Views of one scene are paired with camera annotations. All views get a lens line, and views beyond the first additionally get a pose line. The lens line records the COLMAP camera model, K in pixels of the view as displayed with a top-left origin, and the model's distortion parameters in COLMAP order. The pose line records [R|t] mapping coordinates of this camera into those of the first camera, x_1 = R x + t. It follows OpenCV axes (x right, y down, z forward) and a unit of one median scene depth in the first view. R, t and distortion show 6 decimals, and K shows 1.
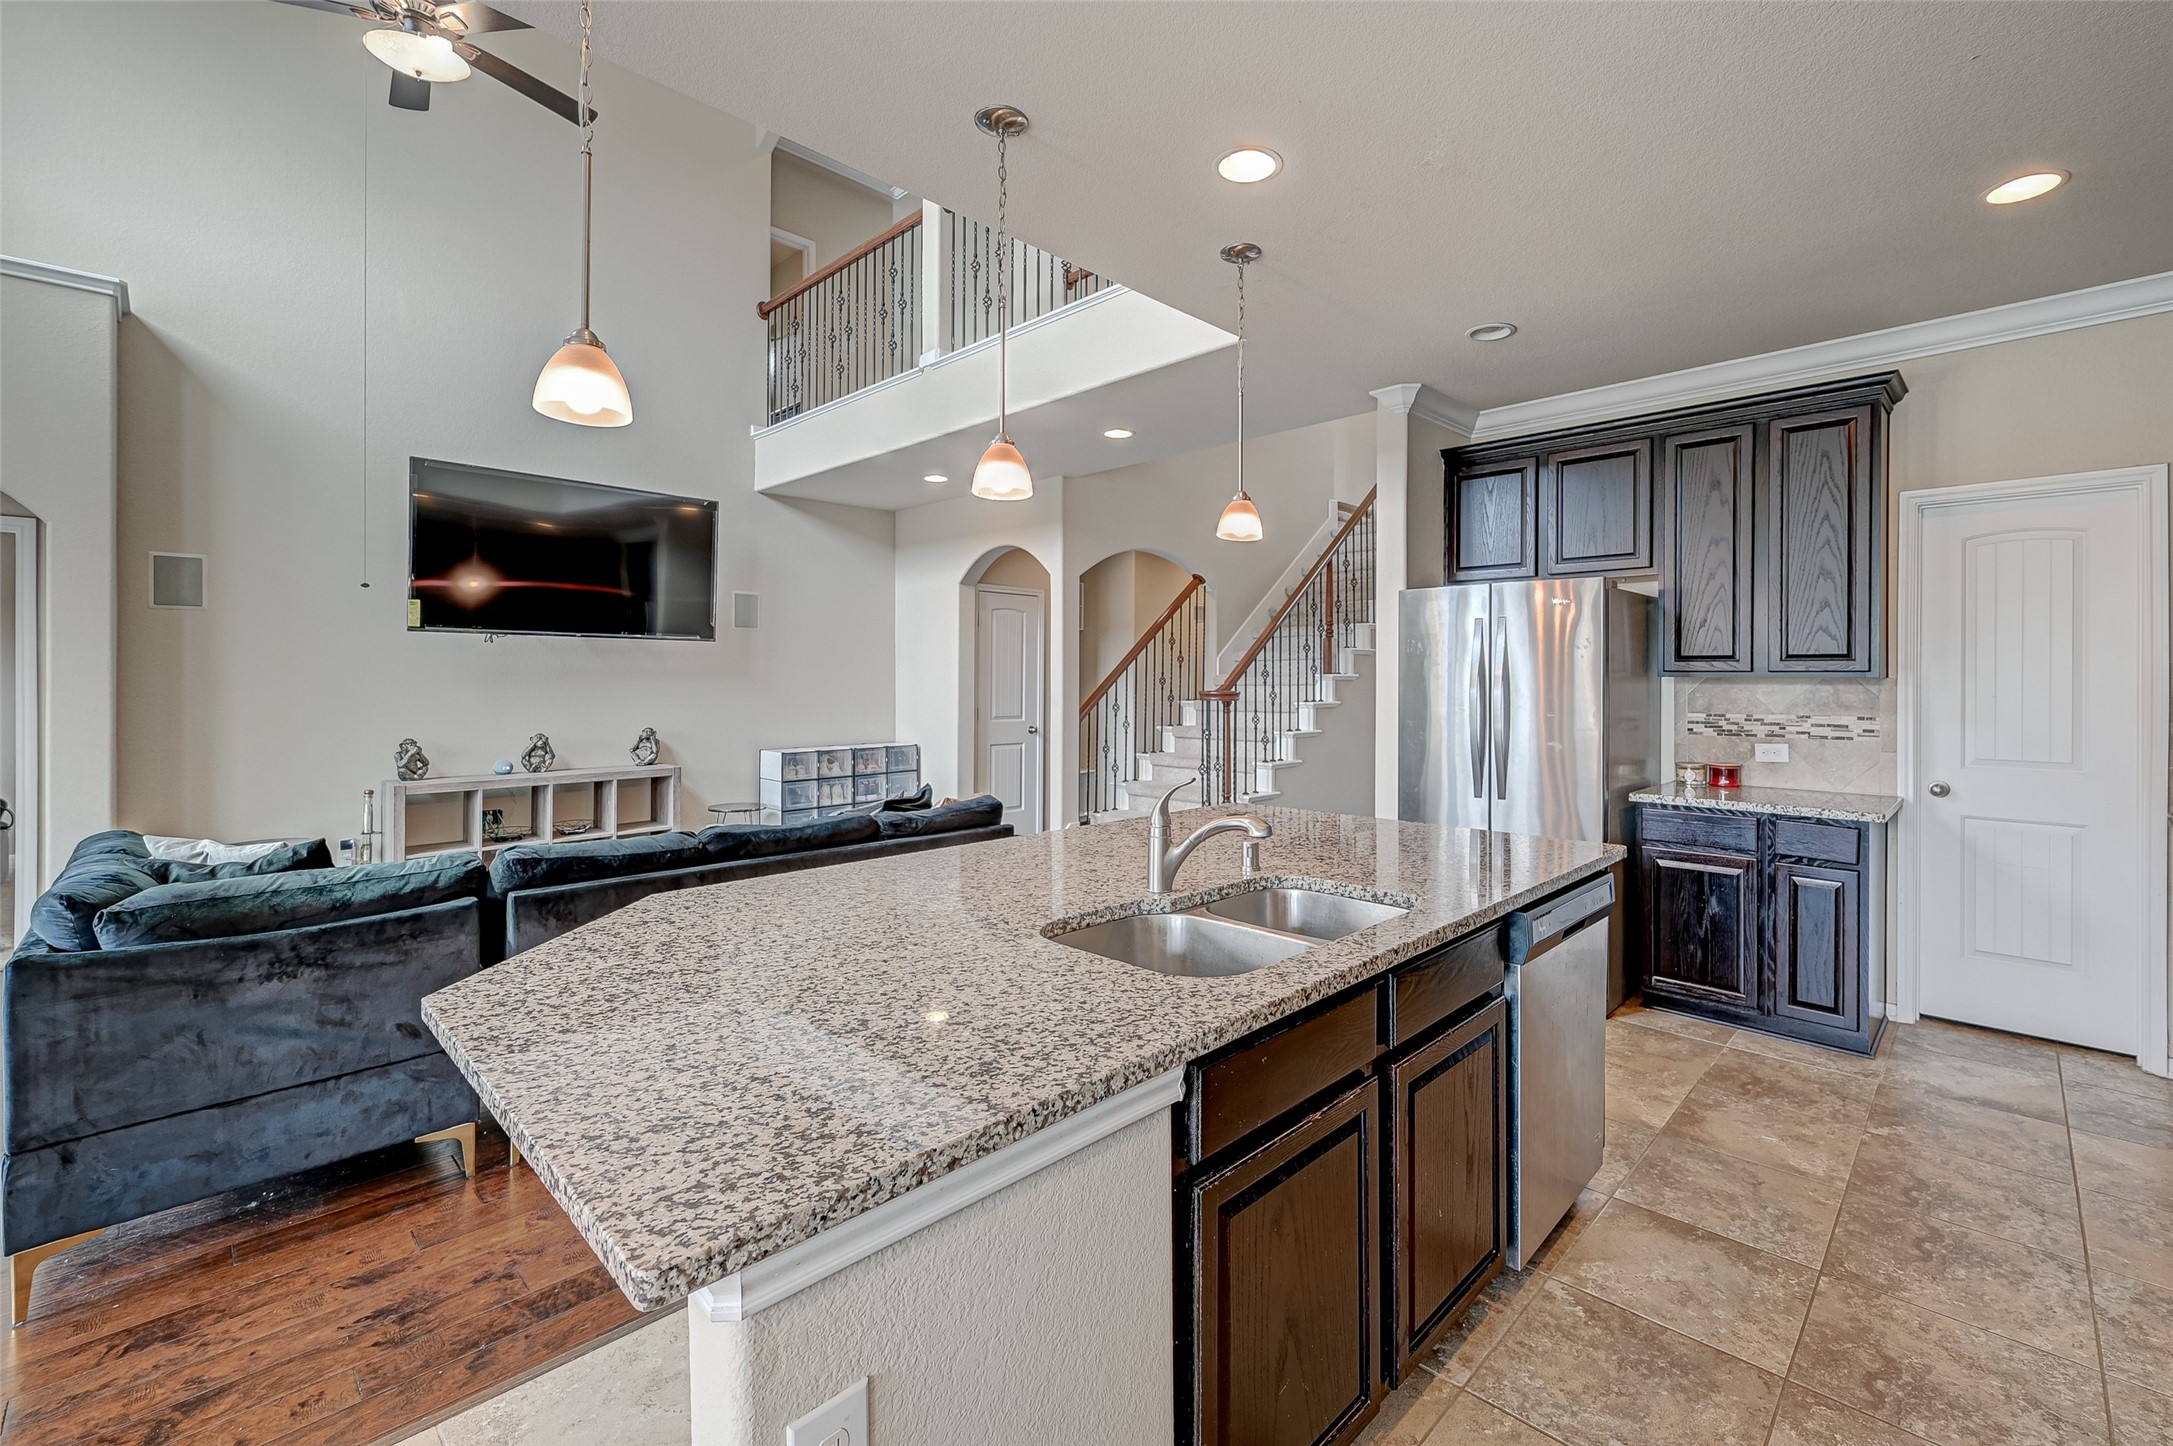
lens RADIAL K [[883.6, 0, 1171.2], [0, 883.6, 671.2], [0, 0, 1]] dist [-0.001520, -0.000229]
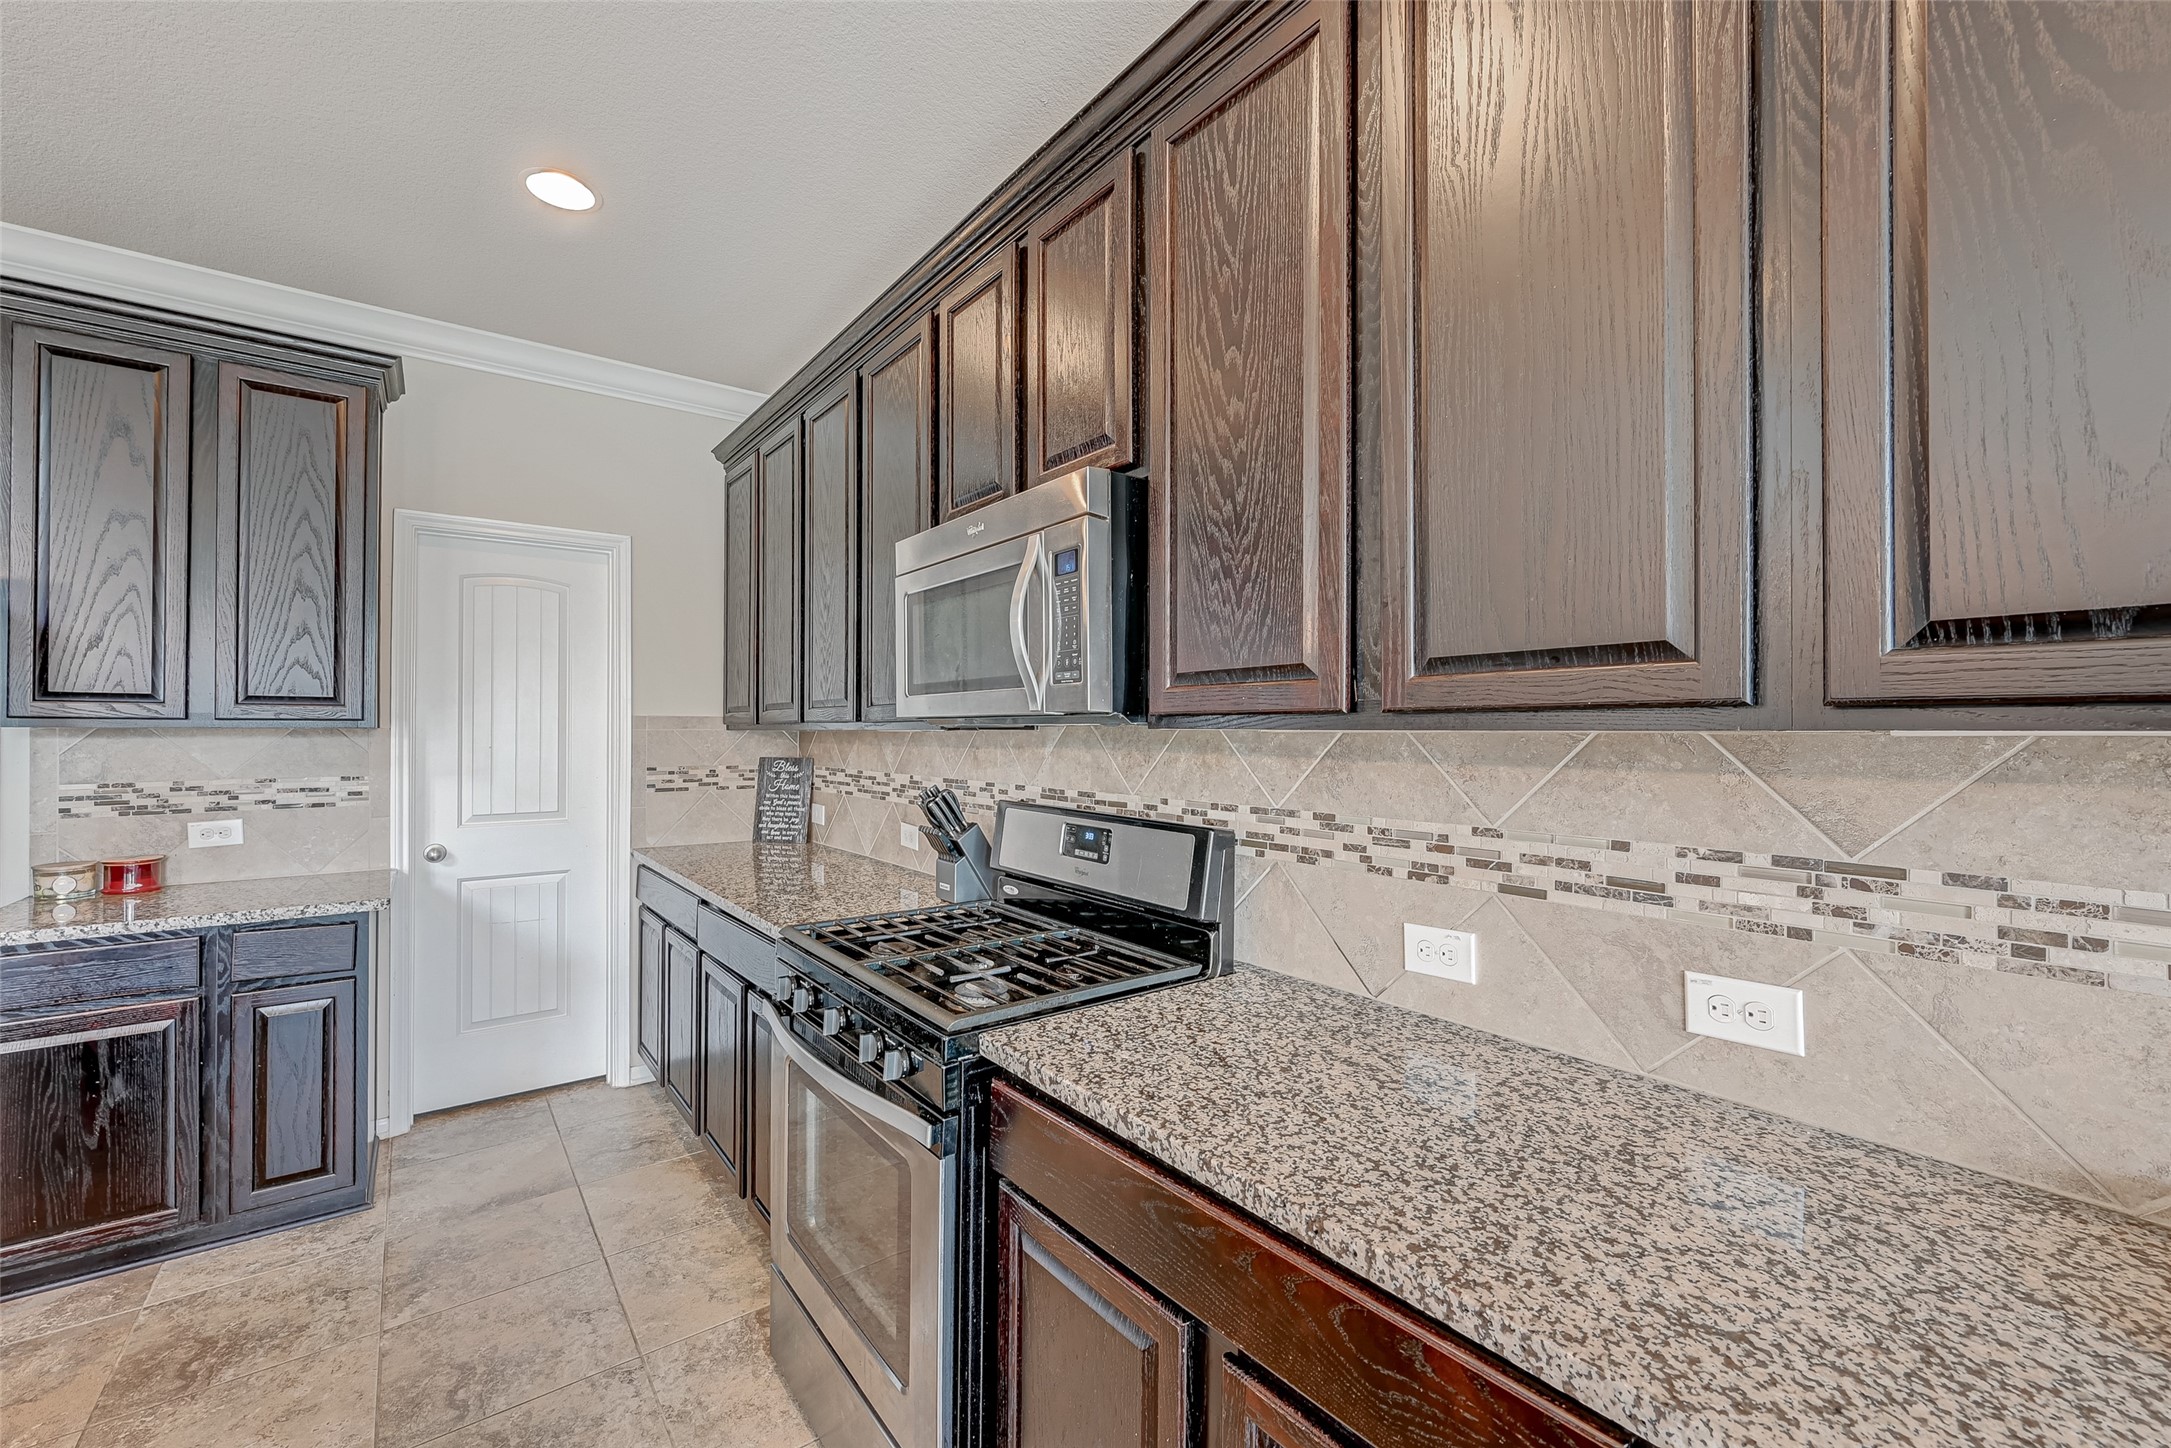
lens RADIAL K [[905.8, 0, 1096.8], [0, 905.8, 725.6], [0, 0, 1]] dist [-0.002402, 0.002078]
pose [[0.174672, 0.001623, 0.984625, 0.097300], [-0.007104, 0.999975, -0.000388, 0.000827], [-0.984601, -0.006927, 0.174679, 0.196791]]
